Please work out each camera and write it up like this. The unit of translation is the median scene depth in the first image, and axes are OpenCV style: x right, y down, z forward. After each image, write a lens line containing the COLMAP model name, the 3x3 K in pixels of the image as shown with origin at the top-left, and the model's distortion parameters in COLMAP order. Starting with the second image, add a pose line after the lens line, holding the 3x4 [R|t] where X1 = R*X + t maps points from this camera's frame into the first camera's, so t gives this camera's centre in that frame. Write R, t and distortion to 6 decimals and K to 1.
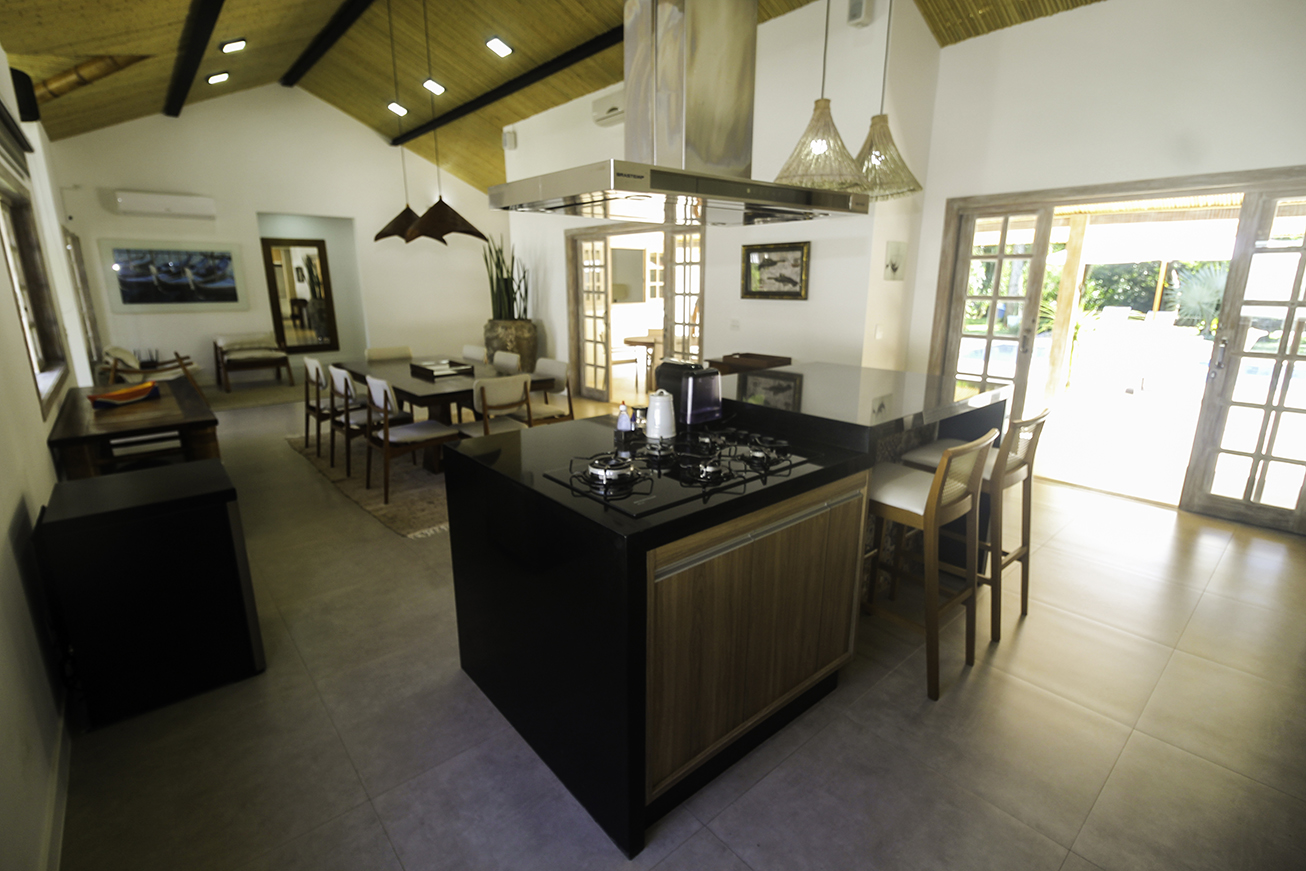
lens RADIAL K [[598.0, 0, 646.2], [0, 598.0, 423.4], [0, 0, 1]] dist [0.020185, -0.015716]
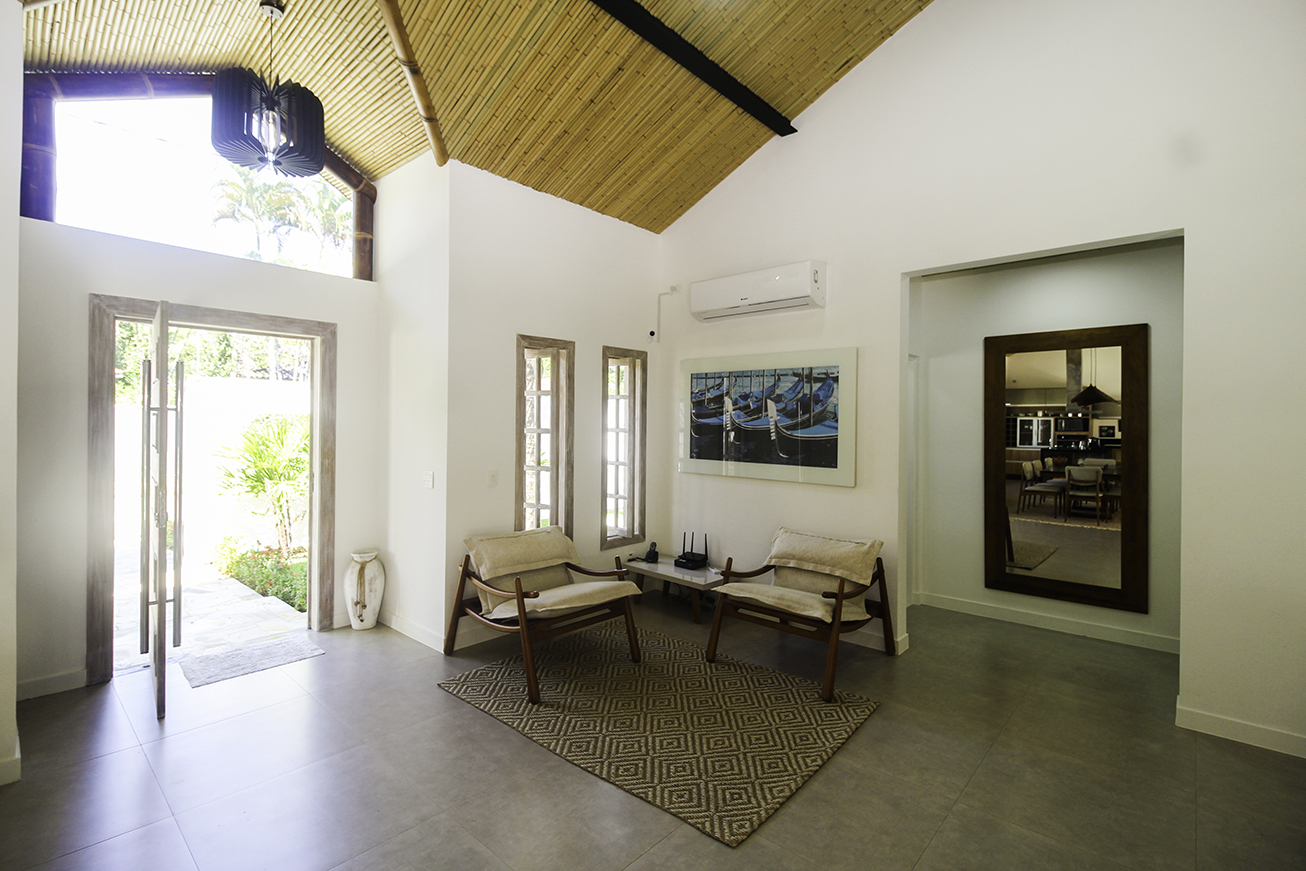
lens RADIAL K [[598.0, 0, 646.2], [0, 598.0, 423.4], [0, 0, 1]] dist [0.020185, -0.015716]
pose [[0.123316, 0.000932, -0.992367, -0.243407], [-0.244070, 0.969311, -0.029419, -0.194636], [0.961885, 0.245835, 0.119759, 0.830136]]
